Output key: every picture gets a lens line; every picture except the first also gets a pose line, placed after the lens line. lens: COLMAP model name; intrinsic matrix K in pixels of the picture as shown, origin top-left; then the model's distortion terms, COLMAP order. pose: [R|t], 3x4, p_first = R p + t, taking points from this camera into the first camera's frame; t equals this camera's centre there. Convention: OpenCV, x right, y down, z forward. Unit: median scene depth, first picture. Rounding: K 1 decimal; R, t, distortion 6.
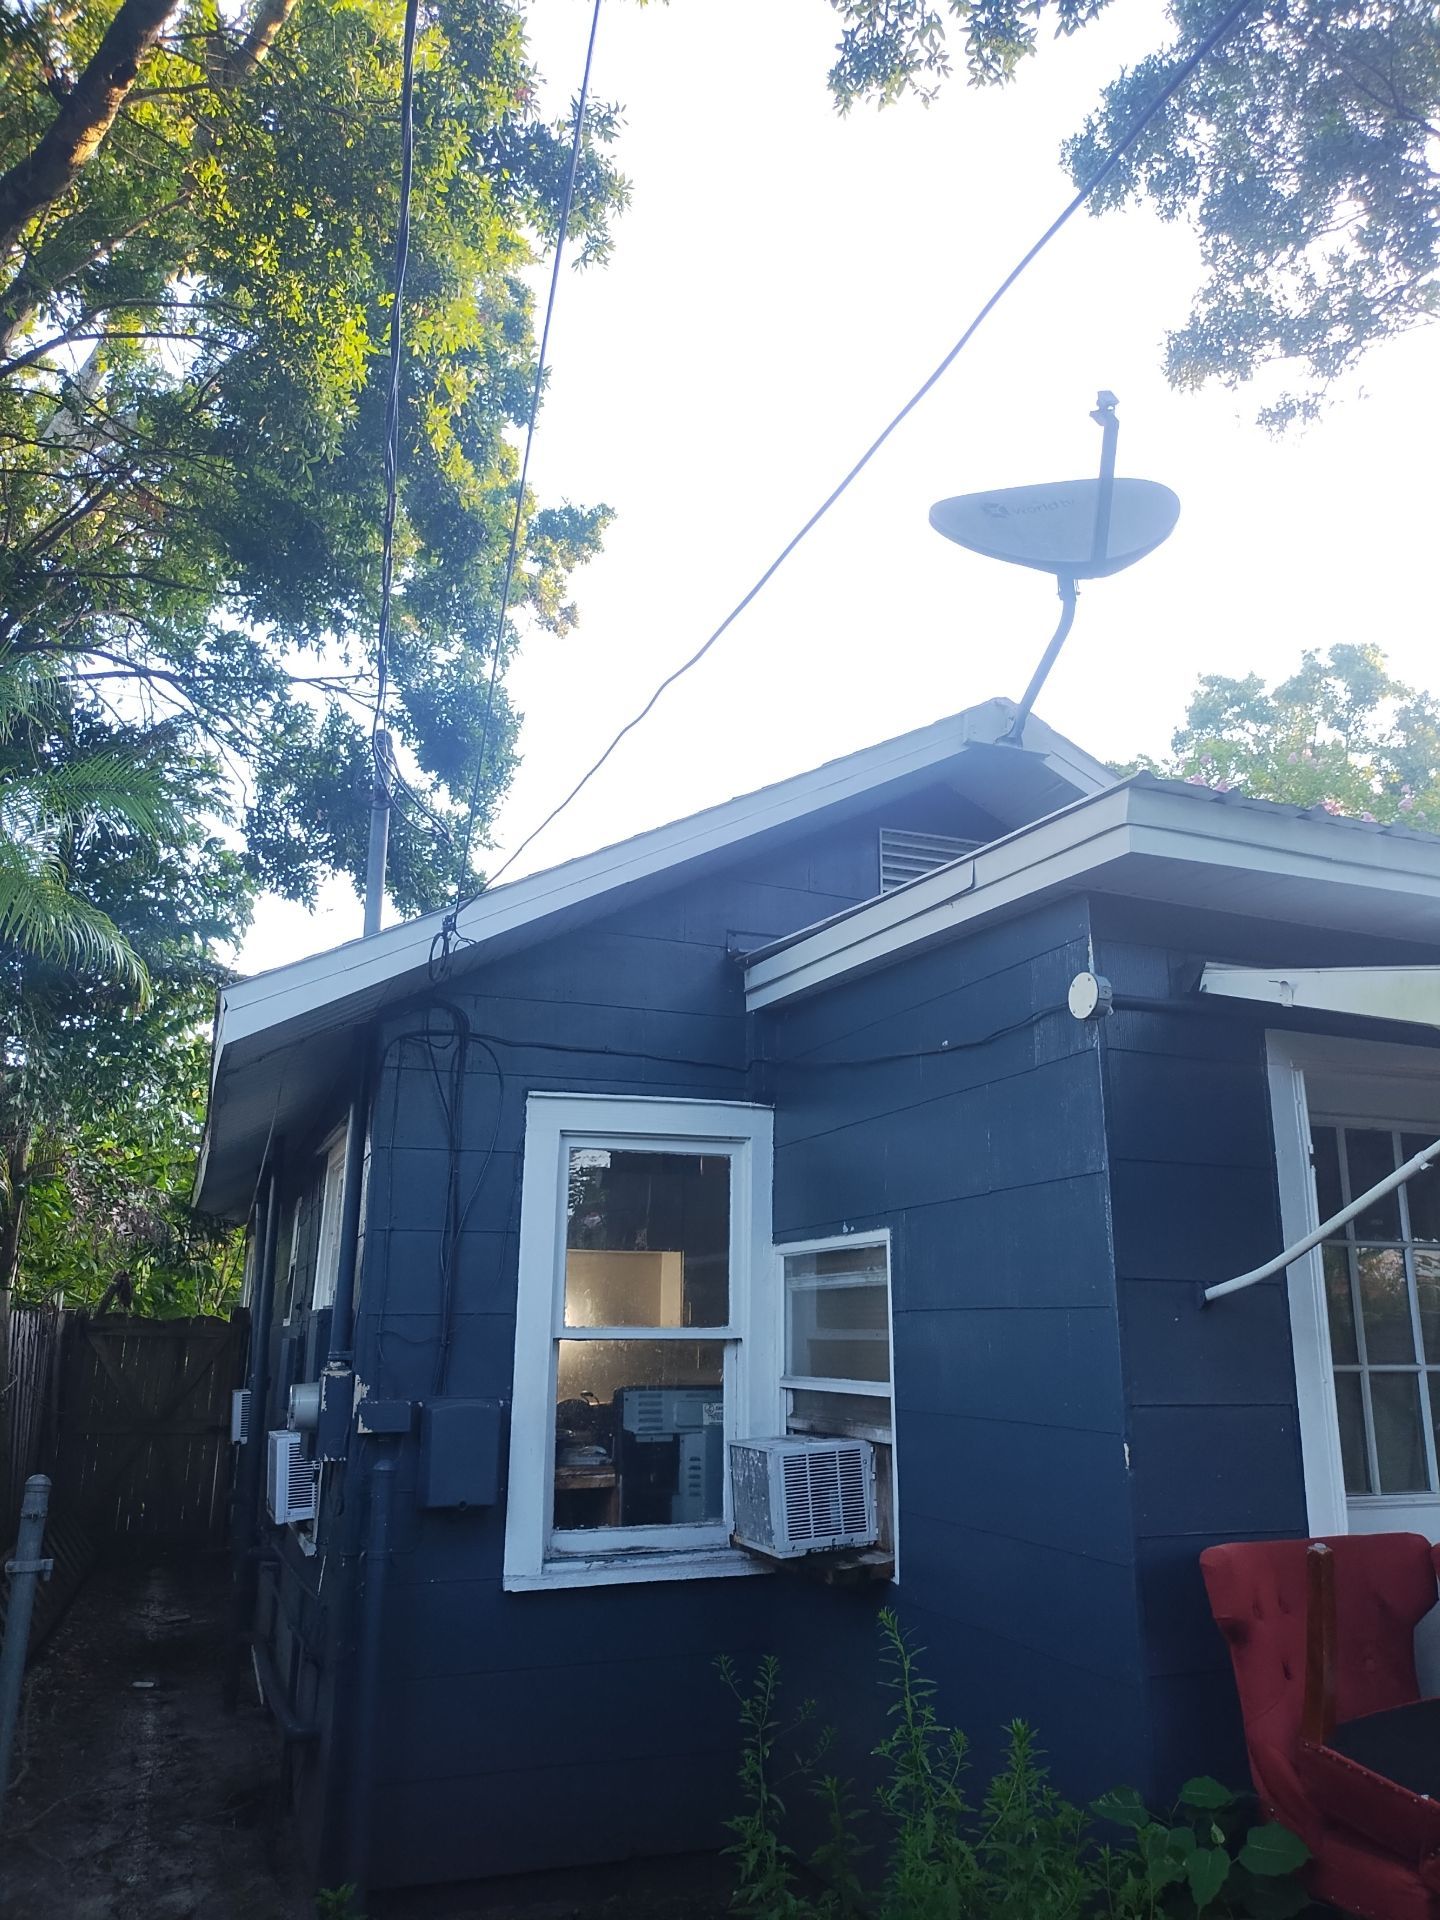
lens RADIAL K [[1415.2, 0, 719.5], [0, 1415.2, 955.2], [0, 0, 1]] dist [0.041613, -0.049404]
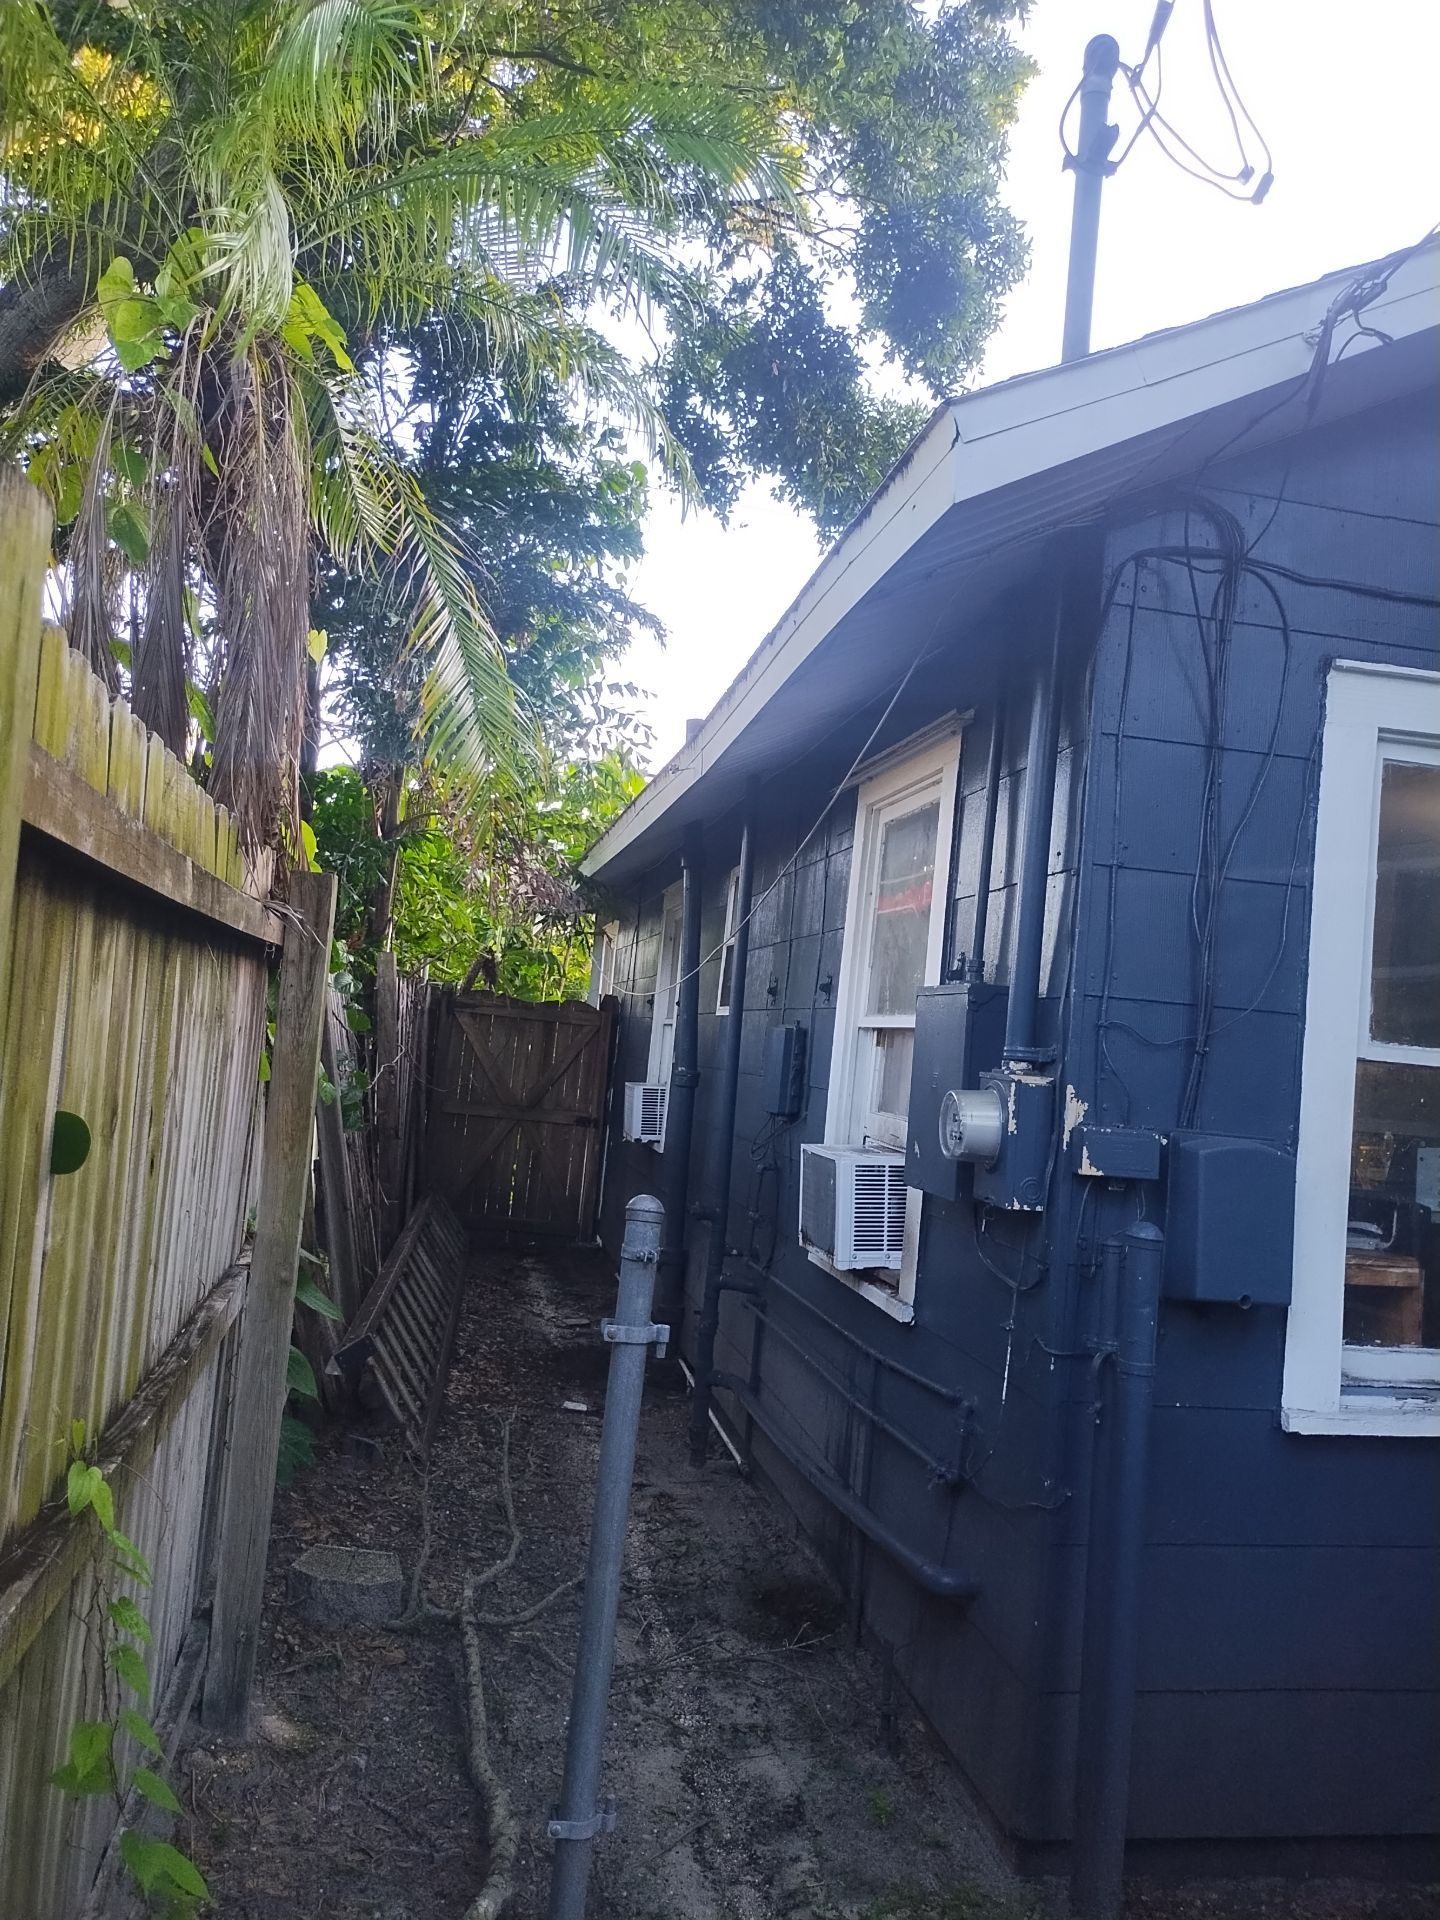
lens RADIAL K [[1415.2, 0, 718.1], [0, 1415.2, 960.4], [0, 0, 1]] dist [0.041613, -0.049404]
pose [[0.983649, 0.070686, -0.165642, -0.282434], [-0.037922, 0.980429, 0.193188, 0.114252], [0.176056, -0.183748, 0.967079, 0.341642]]
